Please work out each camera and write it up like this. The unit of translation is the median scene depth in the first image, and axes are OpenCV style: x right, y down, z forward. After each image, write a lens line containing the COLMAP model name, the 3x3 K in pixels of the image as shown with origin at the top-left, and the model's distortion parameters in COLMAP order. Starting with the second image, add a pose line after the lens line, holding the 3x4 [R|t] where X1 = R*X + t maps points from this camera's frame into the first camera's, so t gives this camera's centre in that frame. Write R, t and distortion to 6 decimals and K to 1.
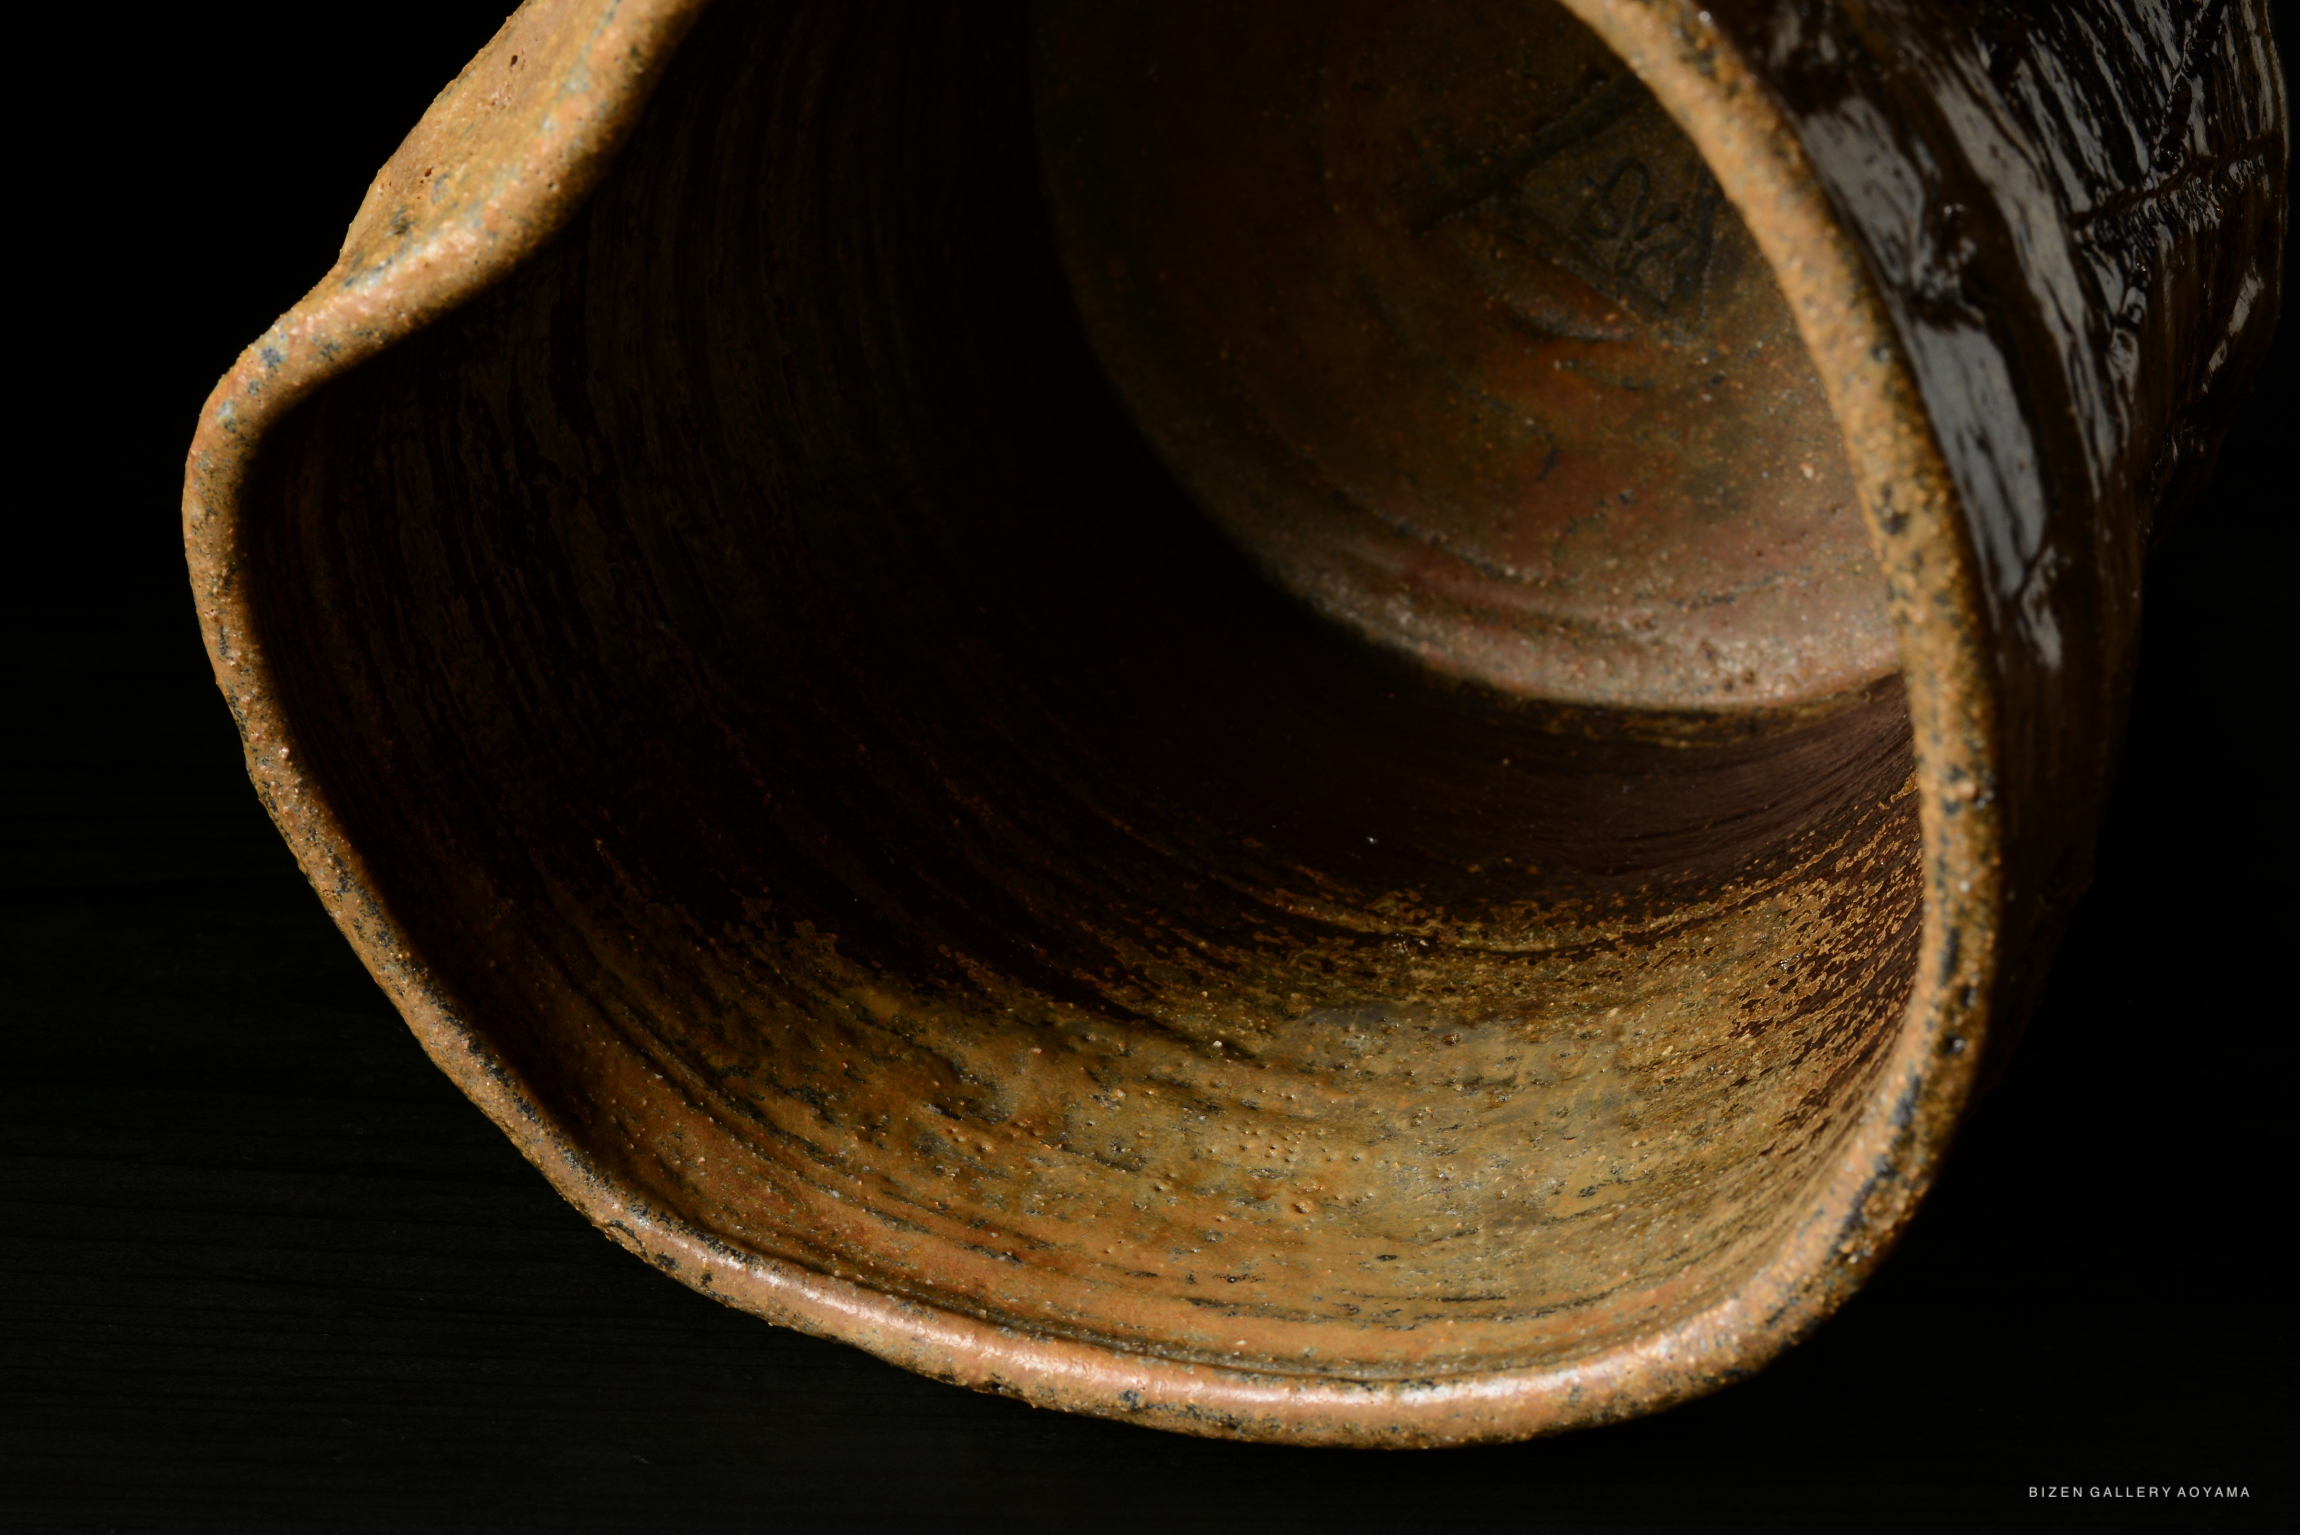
lens RADIAL K [[4665.4, 0, 1150.0], [0, 4665.4, 767.5], [0, 0, 1]] dist [0.039880, 0.059945]
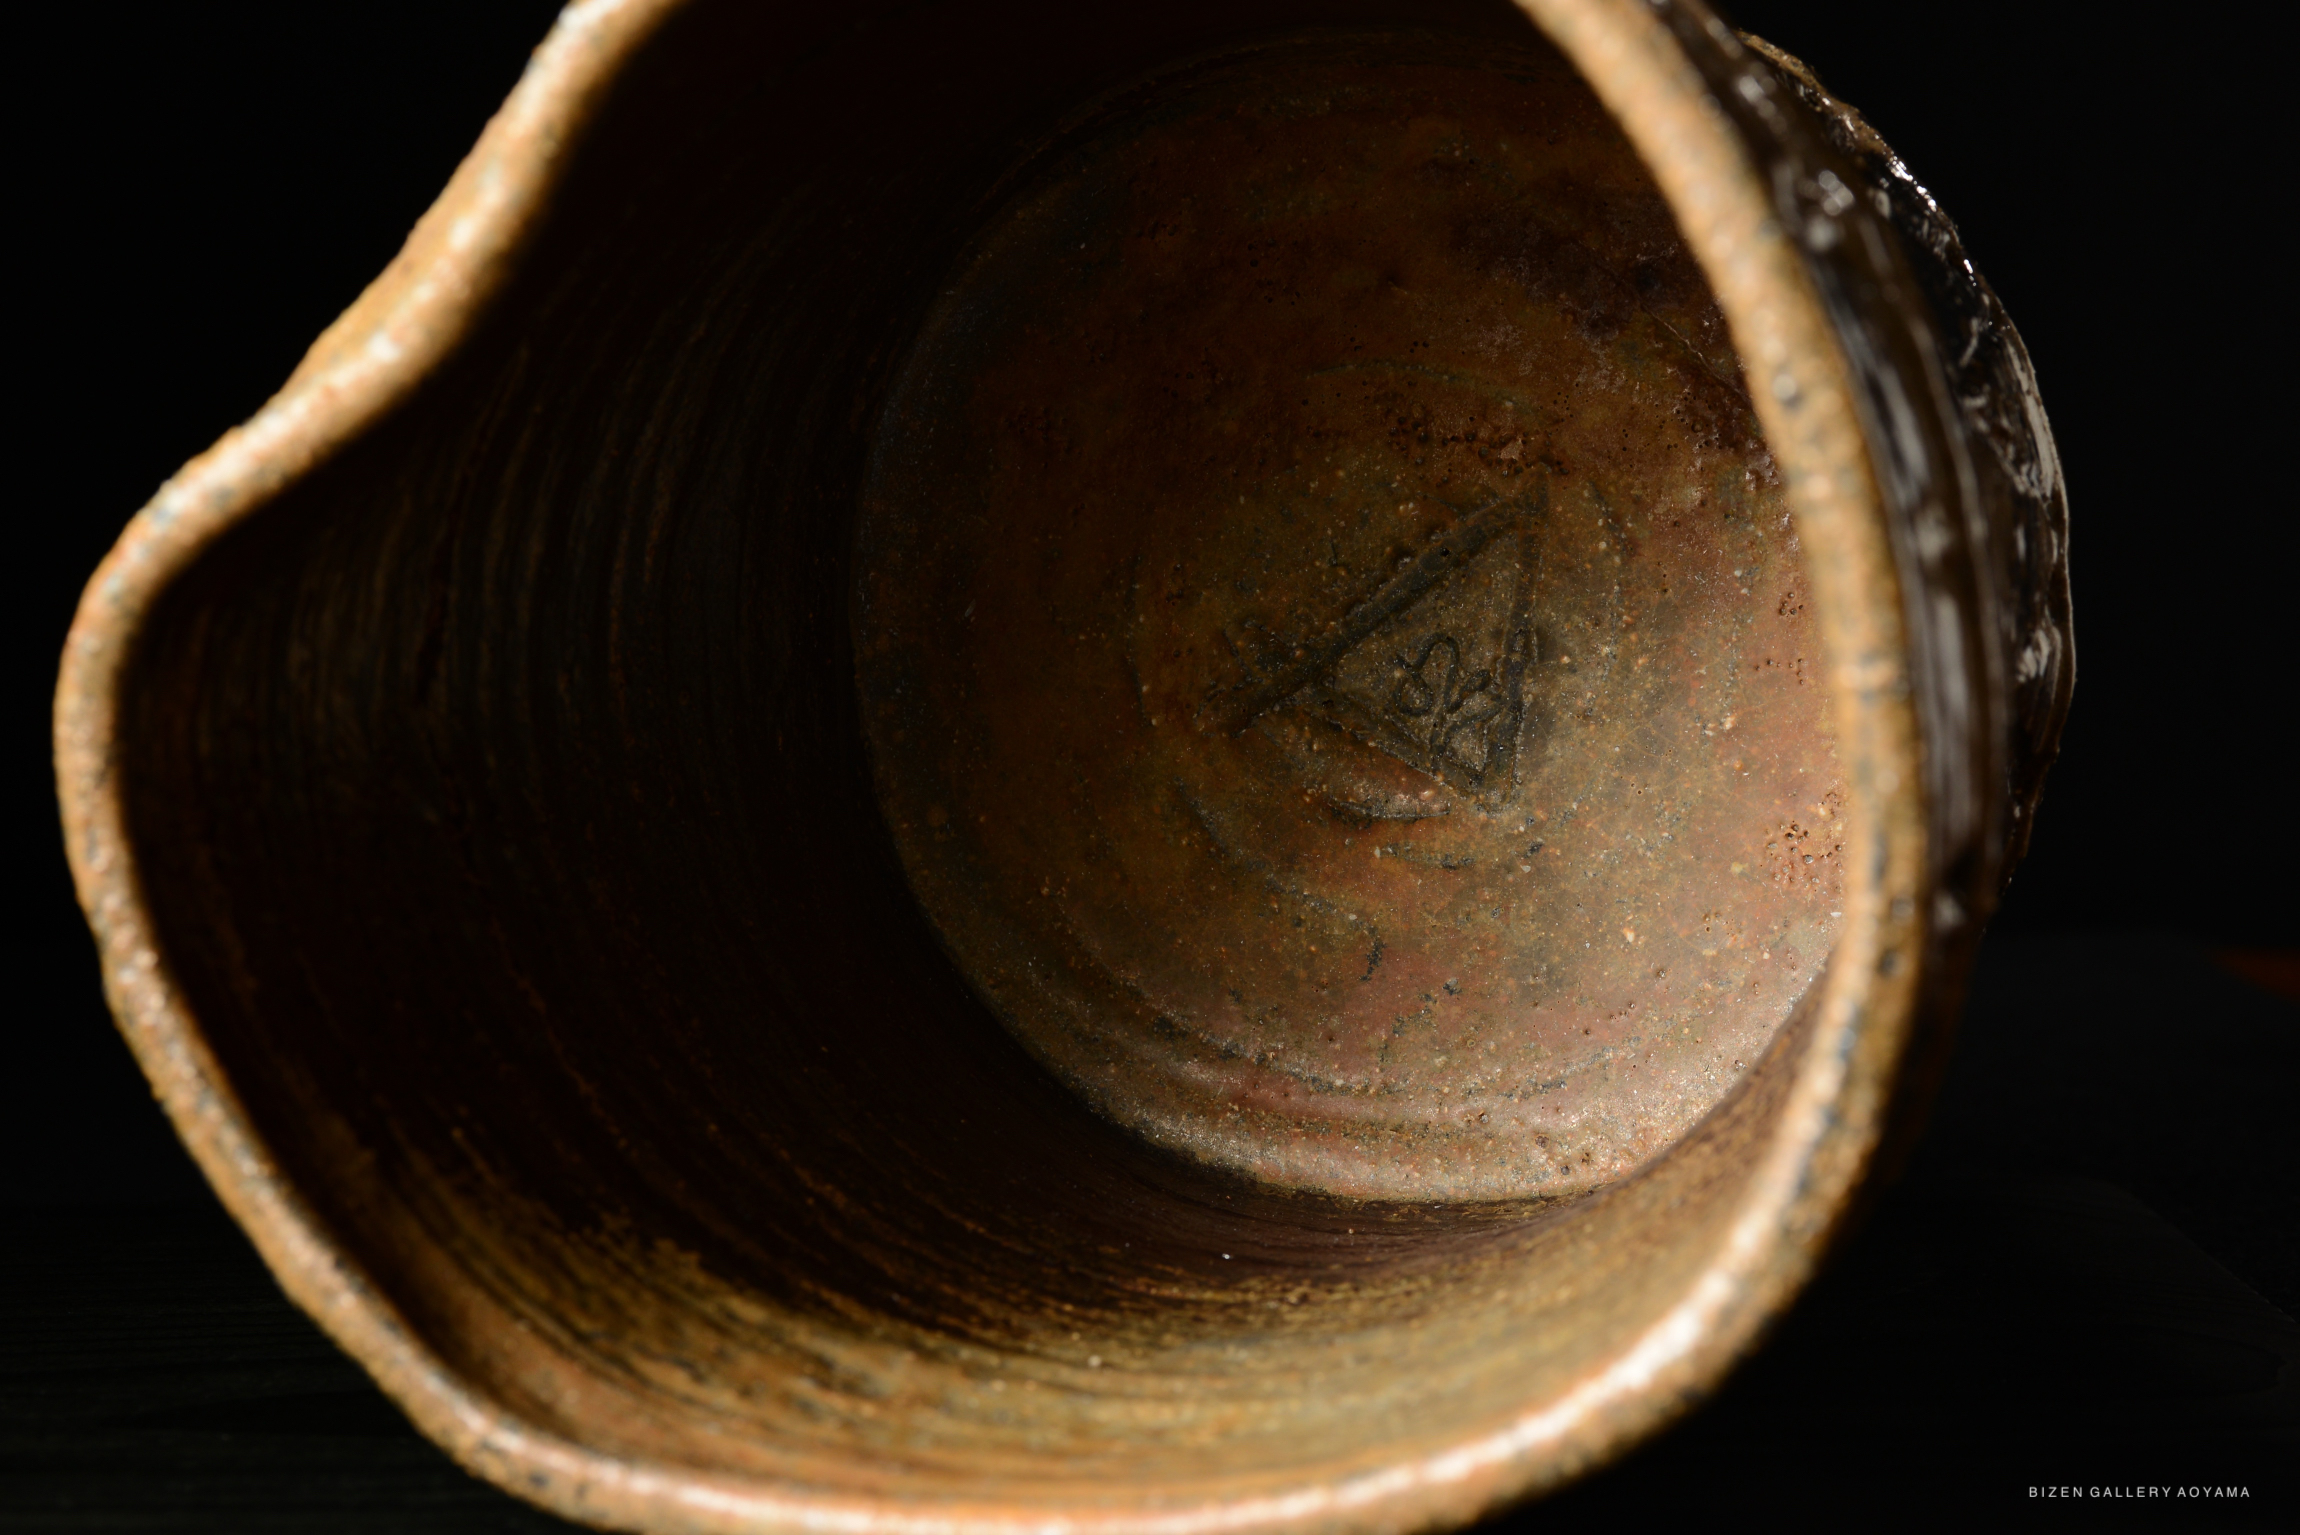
lens RADIAL K [[4586.1, 0, 1150.0], [0, 4586.1, 767.5], [0, 0, 1]] dist [0.021640, -0.027462]
pose [[0.996299, -0.014031, 0.084806, -0.048117], [0.044490, 0.928337, -0.369068, 0.269601], [-0.073550, 0.371475, 0.925525, 0.068269]]
